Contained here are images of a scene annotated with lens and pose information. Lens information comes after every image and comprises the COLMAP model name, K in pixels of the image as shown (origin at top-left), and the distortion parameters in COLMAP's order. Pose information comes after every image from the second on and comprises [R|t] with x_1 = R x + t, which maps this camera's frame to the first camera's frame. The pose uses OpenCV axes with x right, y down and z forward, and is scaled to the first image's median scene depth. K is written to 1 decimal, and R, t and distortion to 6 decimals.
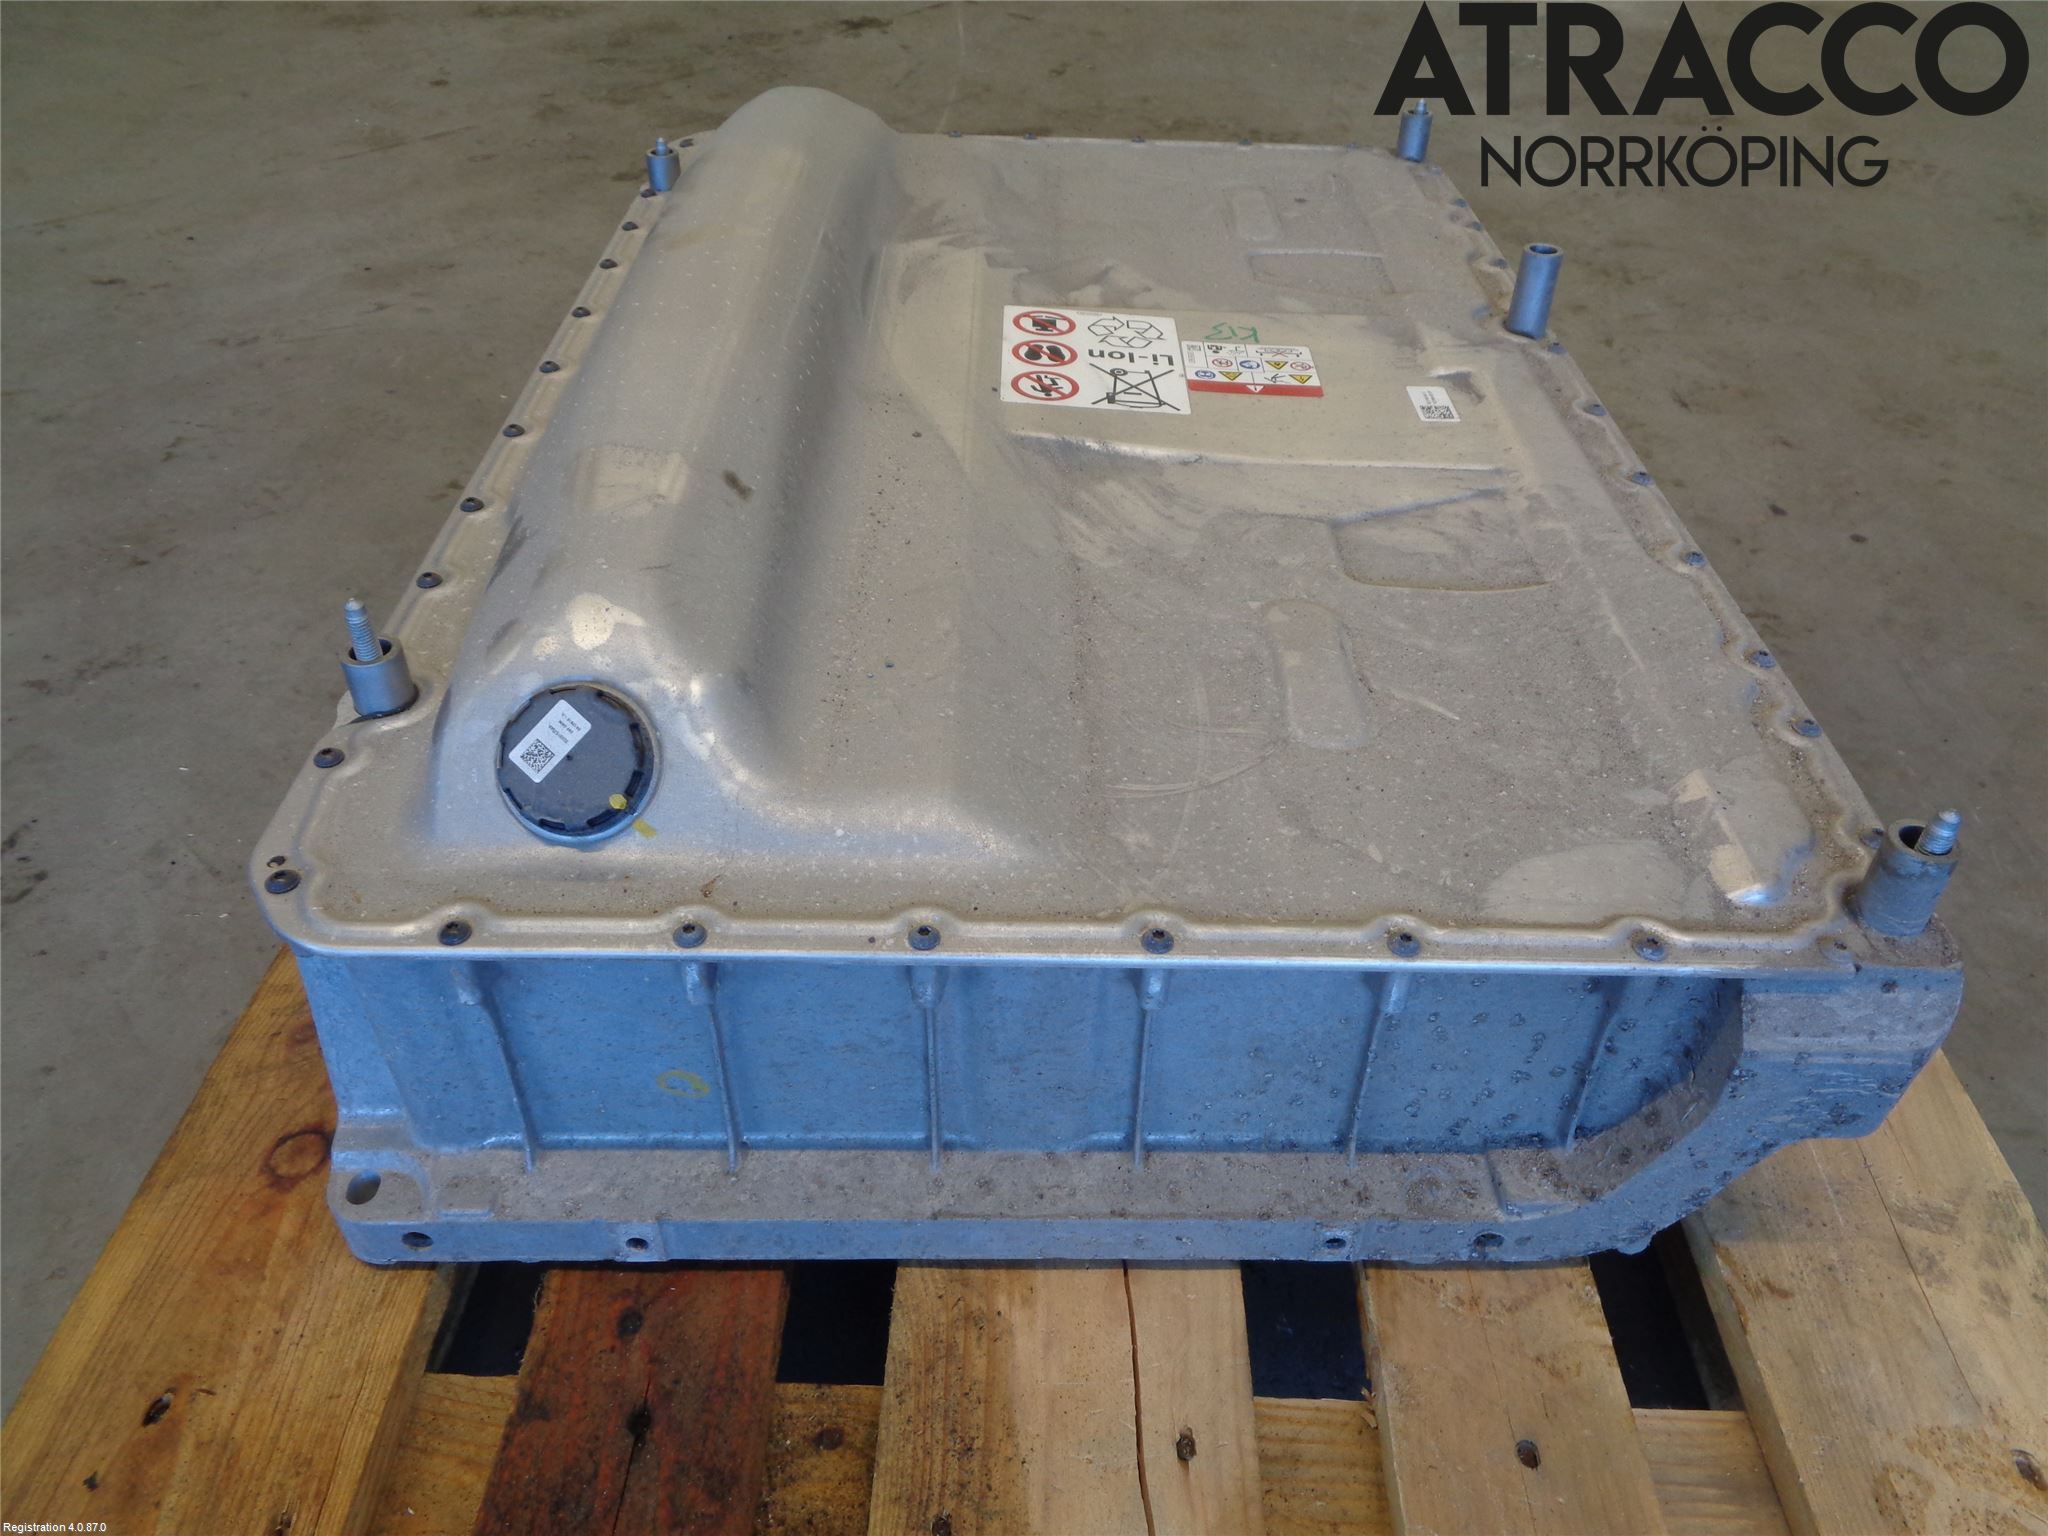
lens RADIAL K [[1564.6, 0, 1031.5], [0, 1564.6, 767.8], [0, 0, 1]] dist [0.002635, -0.000415]
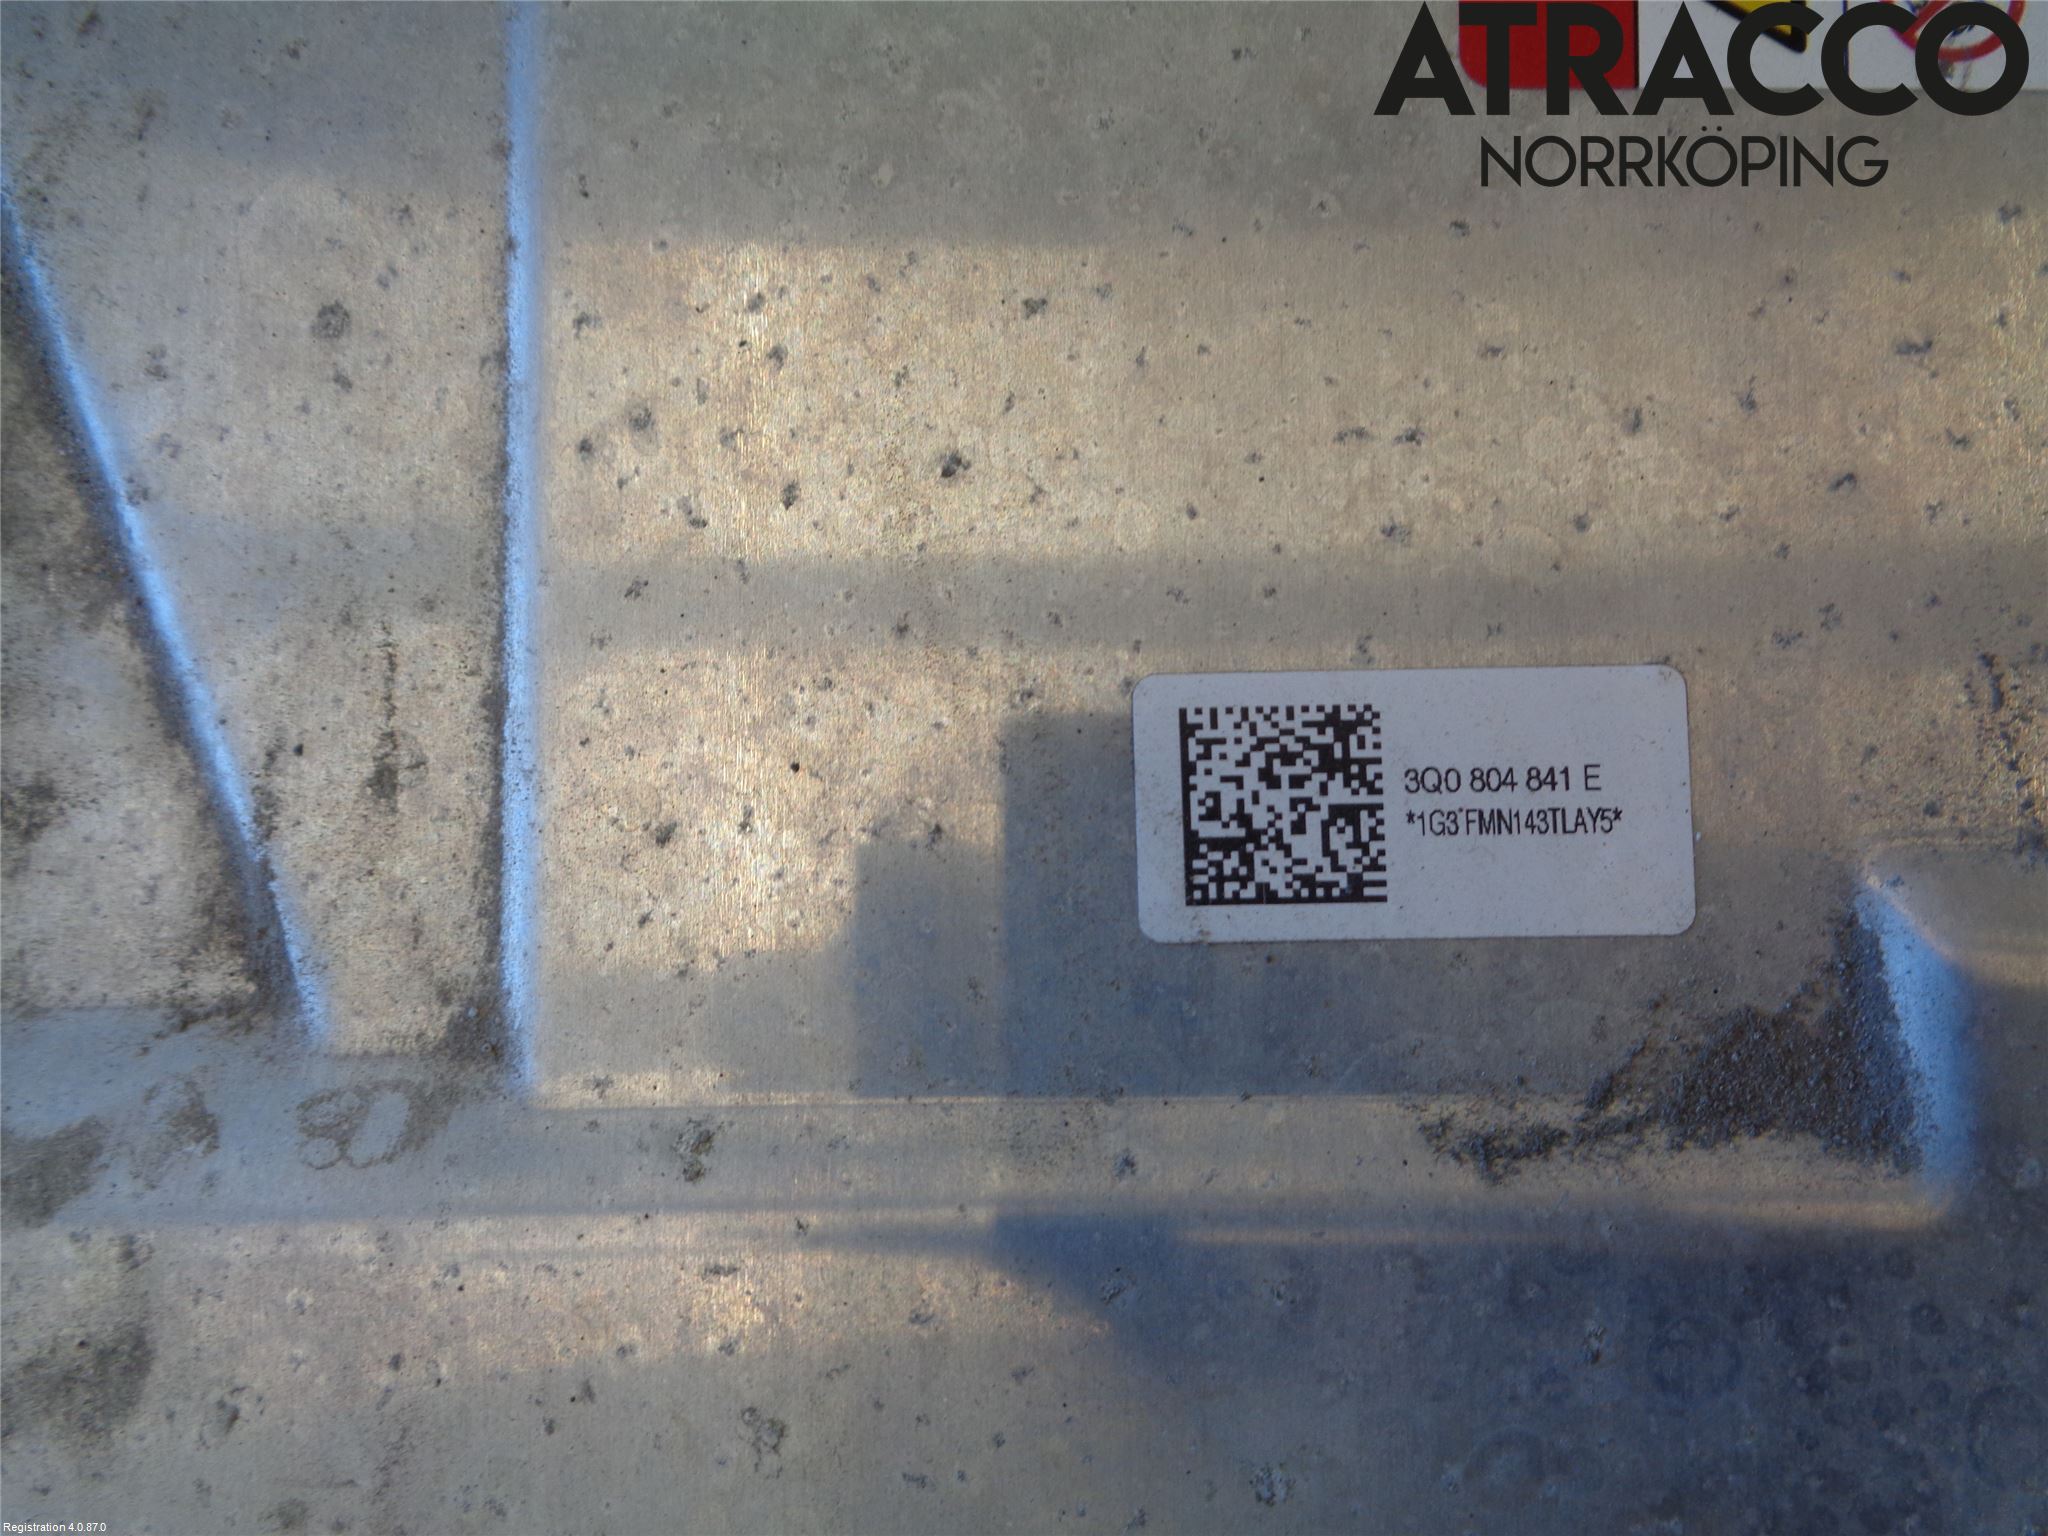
lens RADIAL K [[1564.6, 0, 1014.7], [0, 1564.6, 766.3], [0, 0, 1]] dist [0.002635, -0.000415]
pose [[0.005657, 0.997417, -0.071611, 0.259351], [-0.606105, 0.060379, 0.793089, -0.321030], [0.795364, 0.038918, 0.604881, 0.869591]]
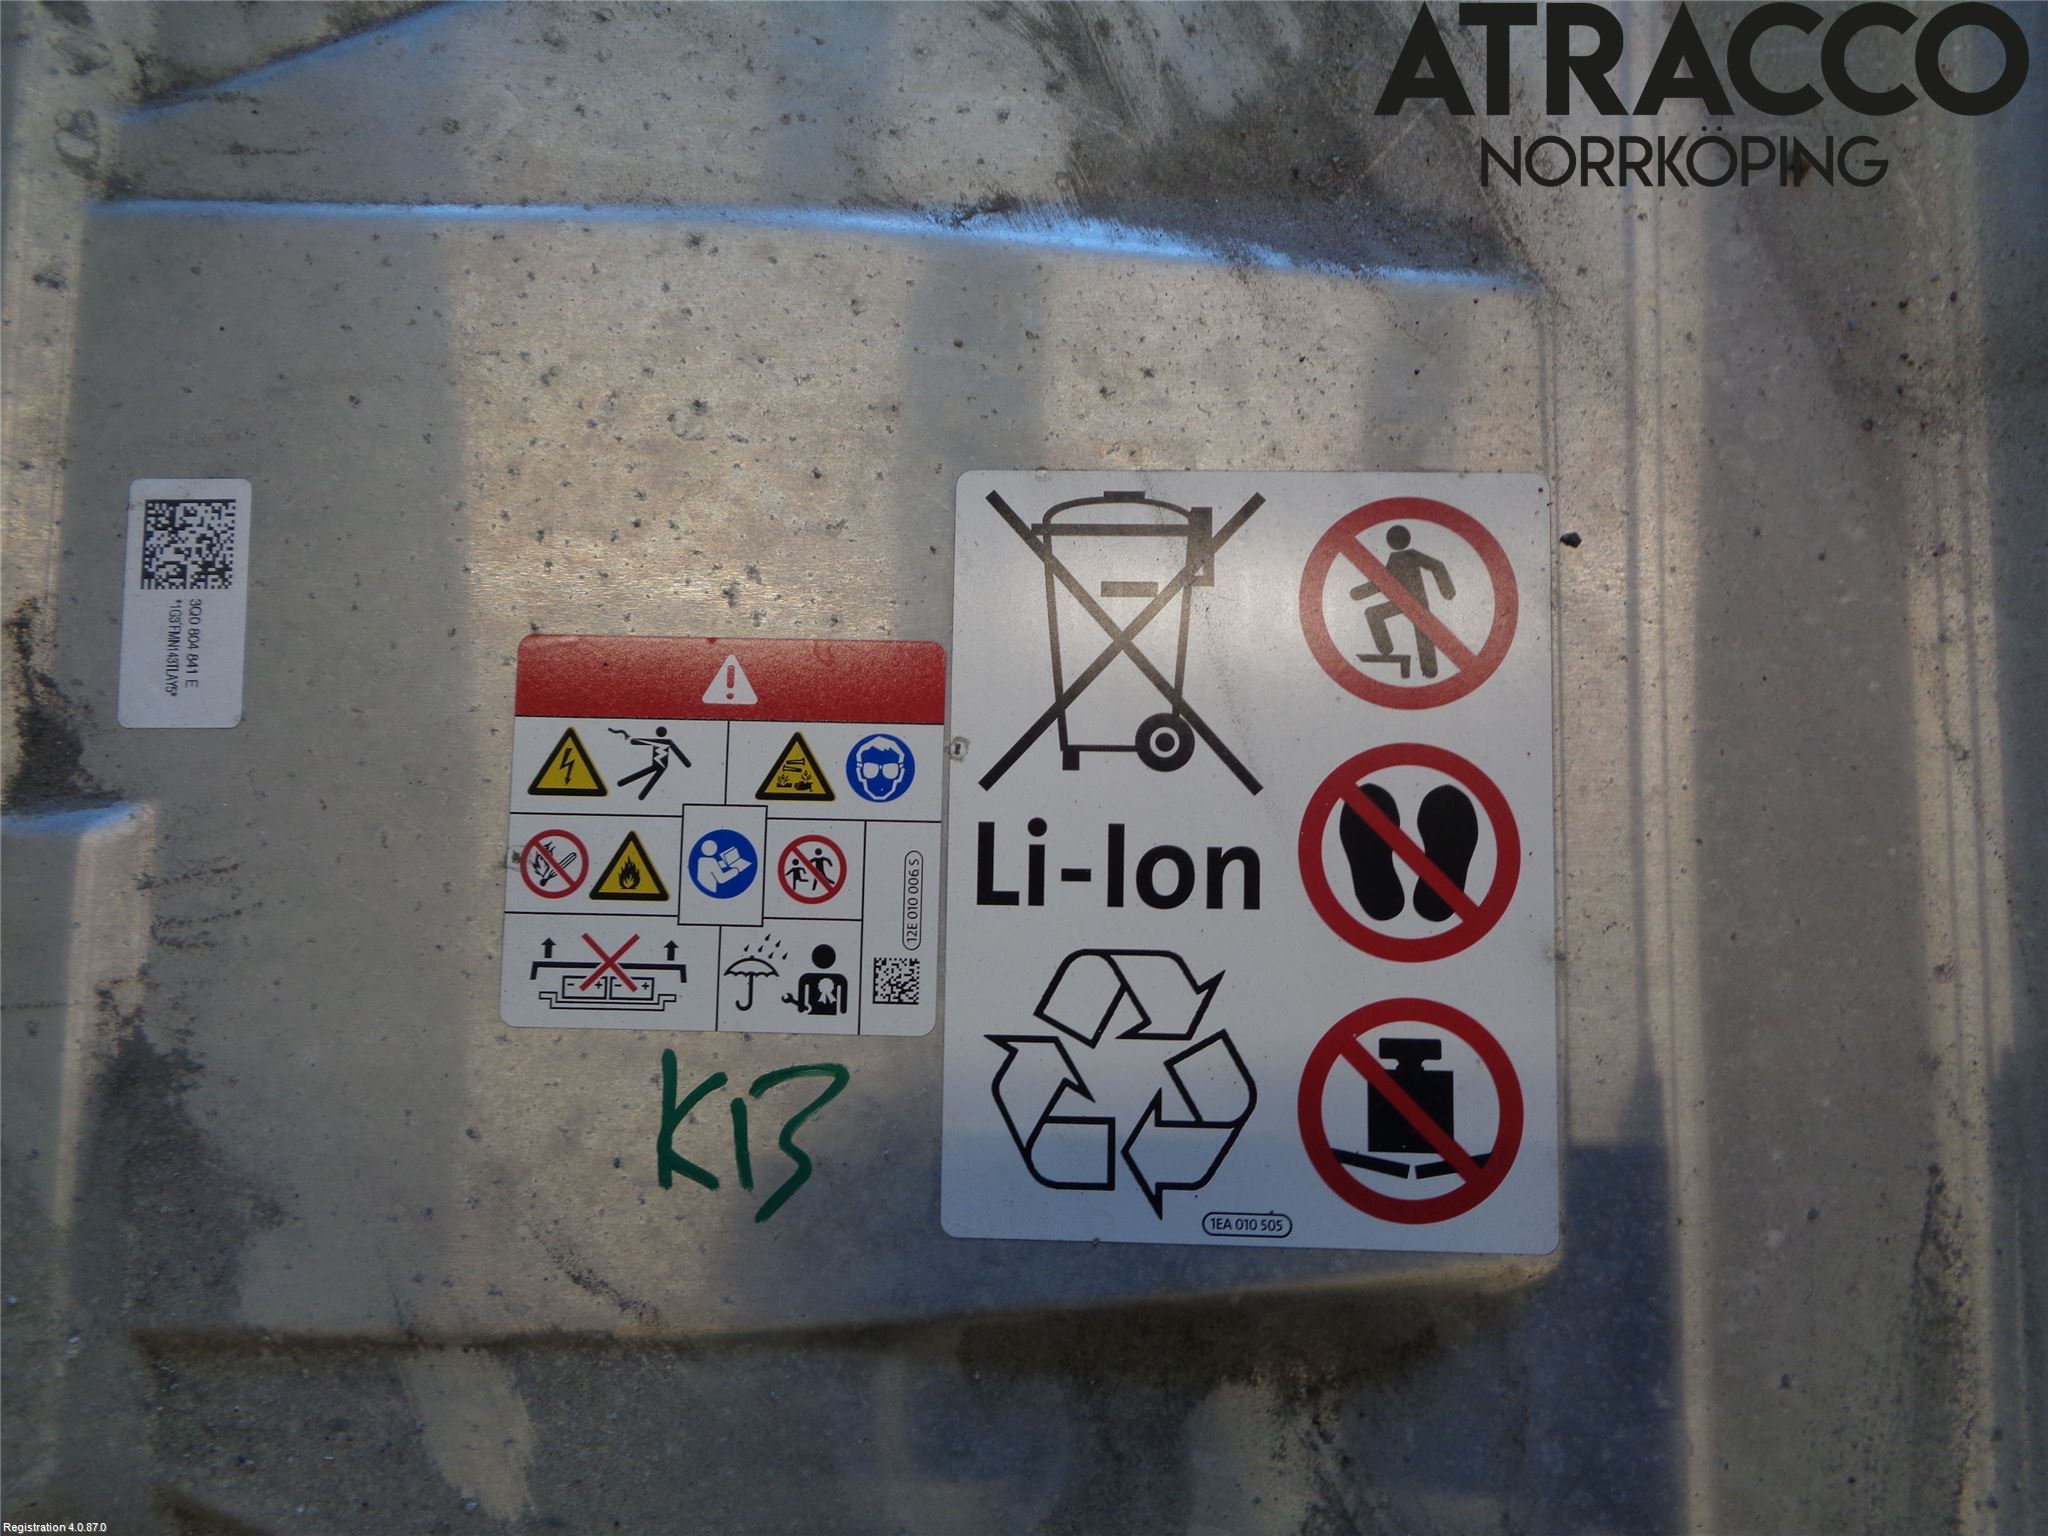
lens RADIAL K [[1564.6, 0, 1024.5], [0, 1564.6, 775.3], [0, 0, 1]] dist [0.002635, -0.000415]
pose [[-0.999551, -0.017717, -0.024150, 0.090806], [-0.010384, -0.551309, 0.834236, -0.512827], [-0.028095, 0.834113, 0.550878, 0.836417]]
